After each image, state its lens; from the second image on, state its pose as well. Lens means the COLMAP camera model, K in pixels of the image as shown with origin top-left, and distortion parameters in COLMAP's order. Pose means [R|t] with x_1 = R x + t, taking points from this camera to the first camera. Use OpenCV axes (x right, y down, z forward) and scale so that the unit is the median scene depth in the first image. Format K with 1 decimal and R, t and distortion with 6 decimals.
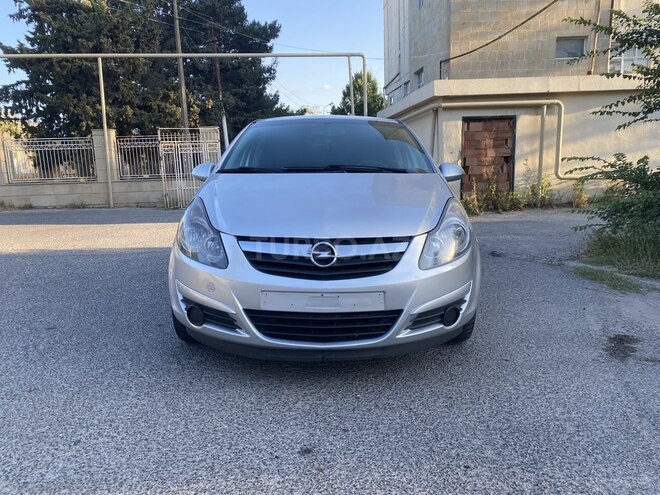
lens RADIAL K [[507.7, 0, 327.4], [0, 507.7, 251.3], [0, 0, 1]] dist [0.008453, -0.003495]
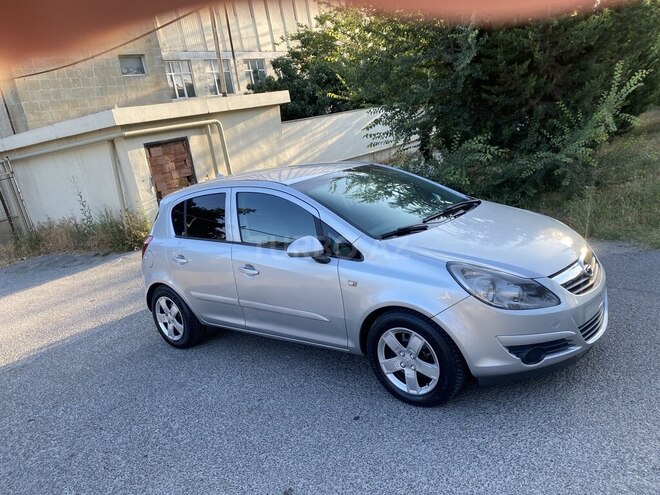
lens RADIAL K [[507.7, 0, 329.6], [0, 507.7, 247.4], [0, 0, 1]] dist [0.008453, -0.003495]
pose [[0.616654, -0.267520, 0.740386, -0.288566], [0.283054, 0.952939, 0.108571, -0.079272], [-0.734587, 0.142618, 0.663356, 0.116369]]
